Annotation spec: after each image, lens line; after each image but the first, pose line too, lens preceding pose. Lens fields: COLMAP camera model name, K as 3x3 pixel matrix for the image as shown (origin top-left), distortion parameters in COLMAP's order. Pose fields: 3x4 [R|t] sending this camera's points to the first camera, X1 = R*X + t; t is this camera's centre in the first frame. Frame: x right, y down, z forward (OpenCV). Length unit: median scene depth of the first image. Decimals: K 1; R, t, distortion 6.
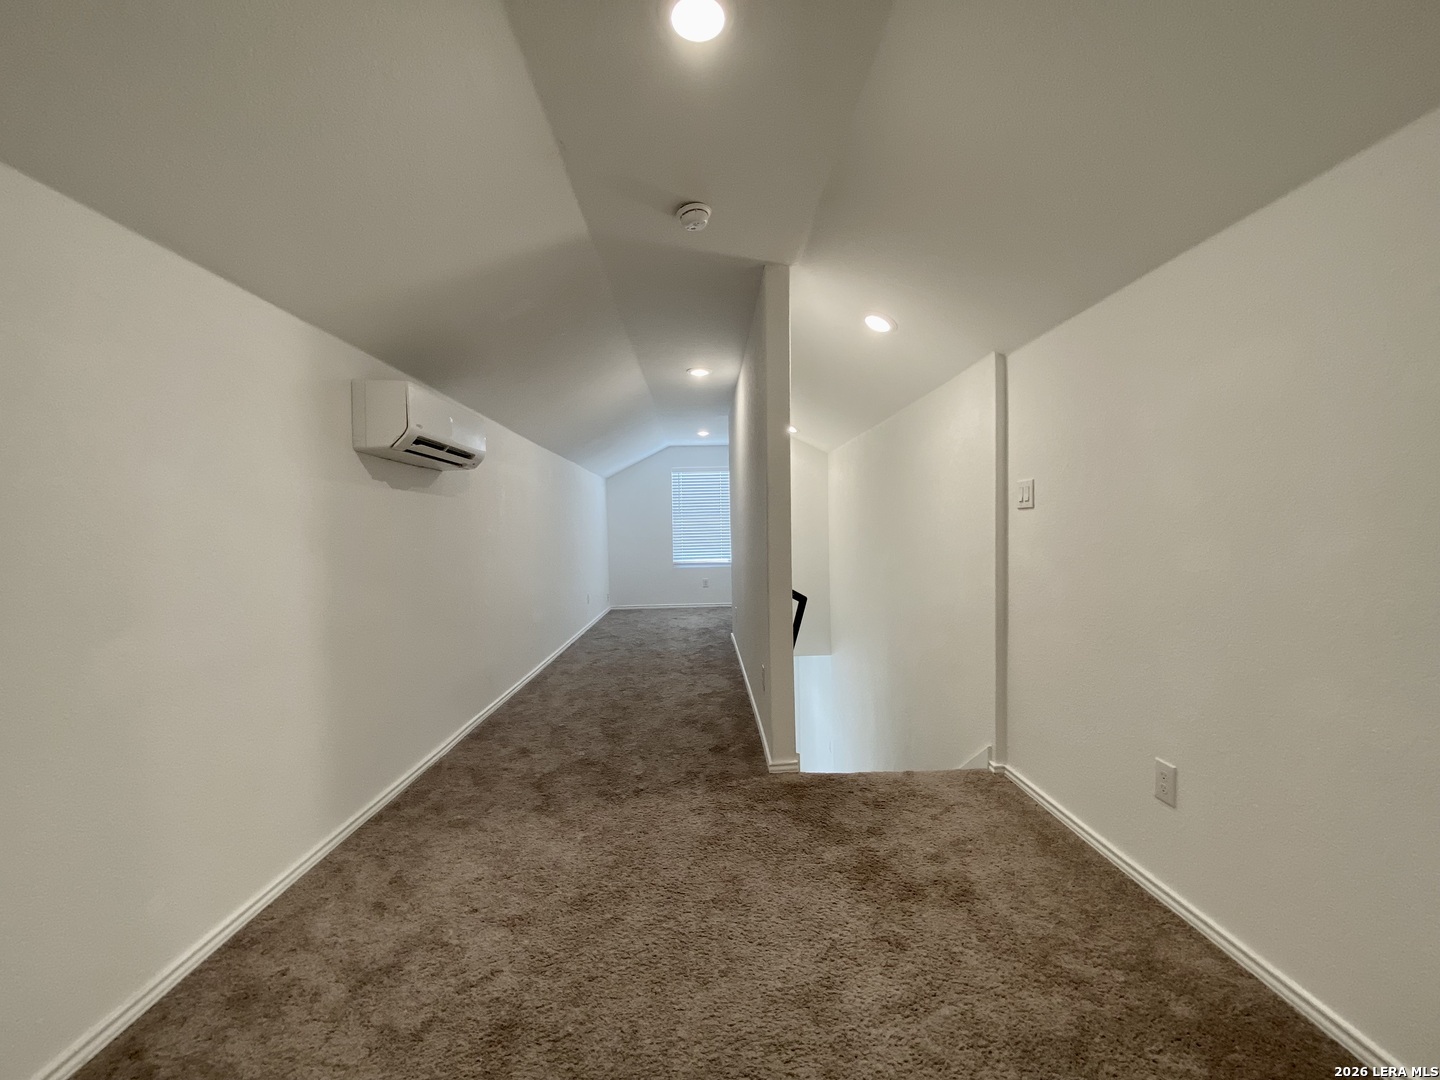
lens RADIAL K [[584.5, 0, 717.8], [0, 584.5, 546.4], [0, 0, 1]] dist [-0.001117, -0.000272]
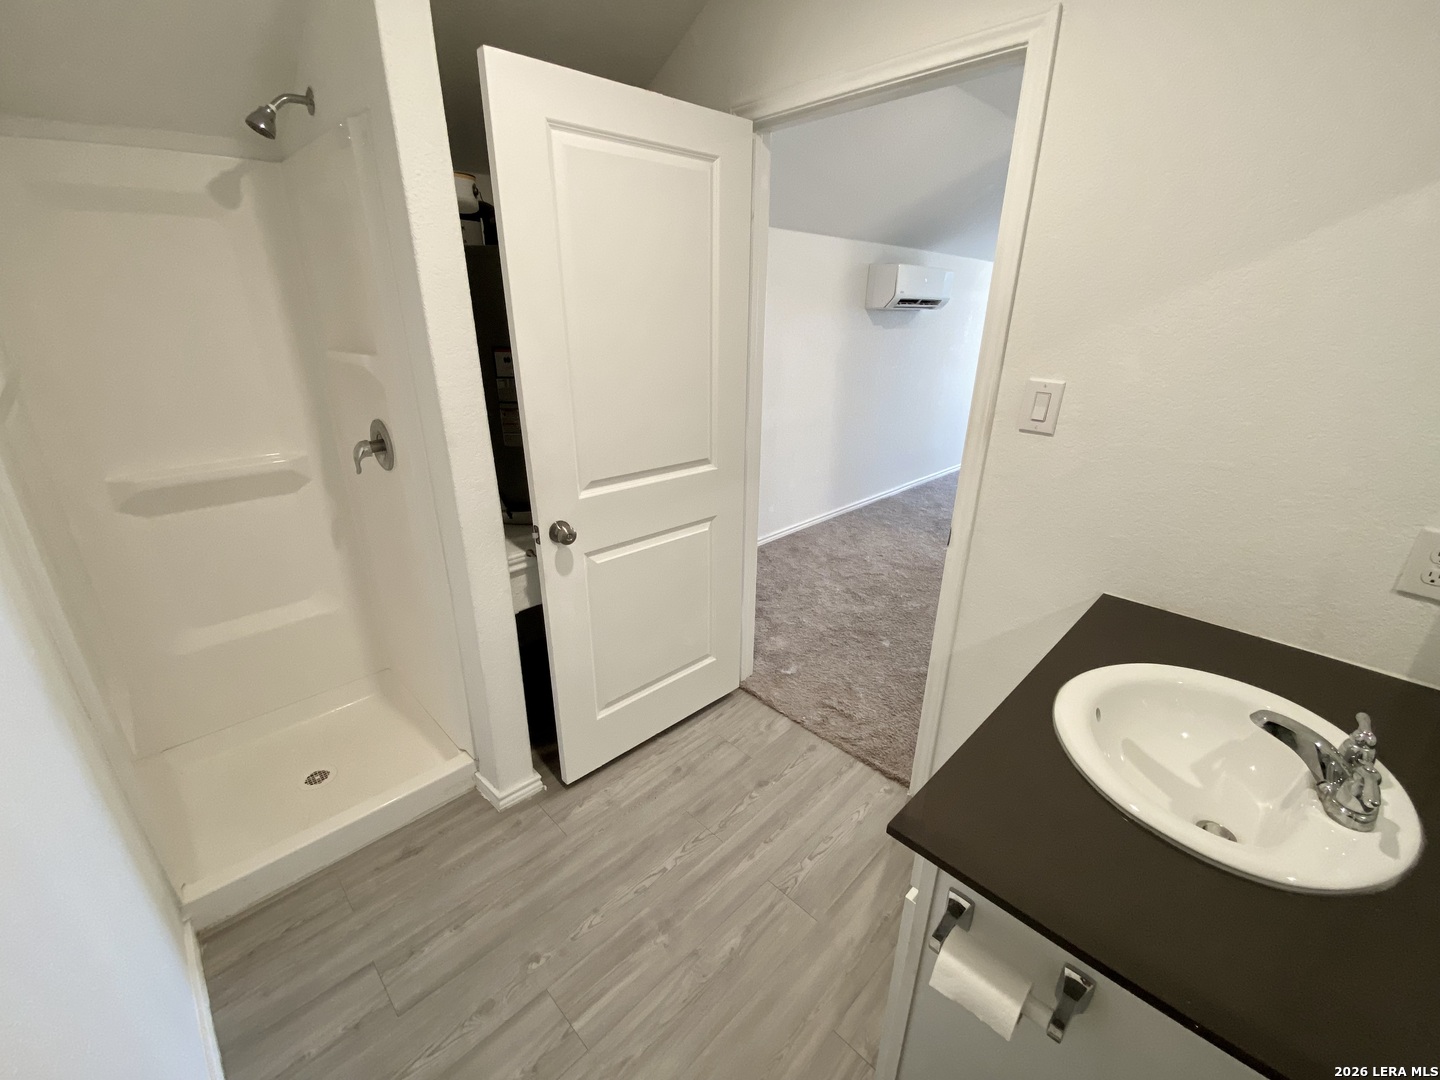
lens RADIAL K [[587.7, 0, 727.1], [0, 587.7, 540.5], [0, 0, 1]] dist [0.018003, -0.000335]
pose [[0.694293, 0.288897, -0.659163, 0.498981], [-0.053650, 0.934123, 0.352897, -0.124227], [0.717690, -0.209650, 0.664054, -0.680673]]
